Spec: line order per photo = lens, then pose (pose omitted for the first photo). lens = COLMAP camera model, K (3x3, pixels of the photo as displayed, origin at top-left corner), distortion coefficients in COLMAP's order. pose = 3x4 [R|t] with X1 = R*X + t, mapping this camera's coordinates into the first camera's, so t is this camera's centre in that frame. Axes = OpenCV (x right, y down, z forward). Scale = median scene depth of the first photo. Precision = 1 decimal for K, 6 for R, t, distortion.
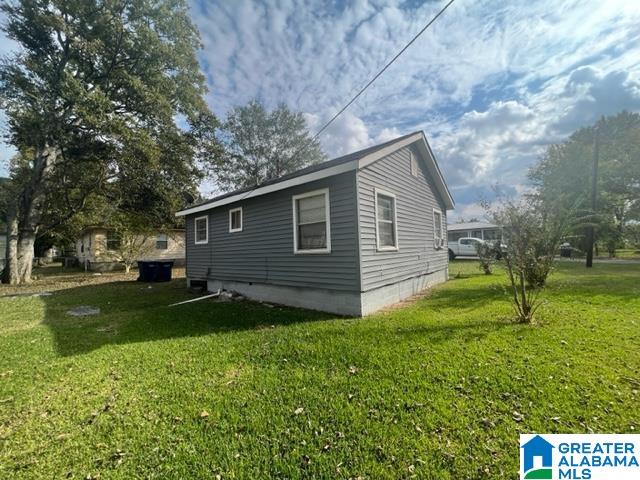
lens RADIAL K [[254.3, 0, 325.9], [0, 254.3, 240.5], [0, 0, 1]] dist [-0.000538, -0.000194]
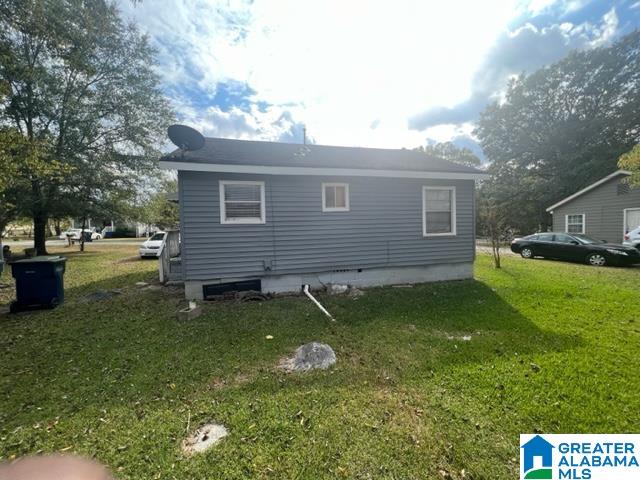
lens RADIAL K [[254.3, 0, 325.9], [0, 254.3, 240.5], [0, 0, 1]] dist [-0.000538, -0.000194]
pose [[0.589643, -0.008771, 0.807617, -1.162421], [-0.023835, 0.999317, 0.028255, 0.041879], [-0.807312, -0.035911, 0.589031, 0.601862]]
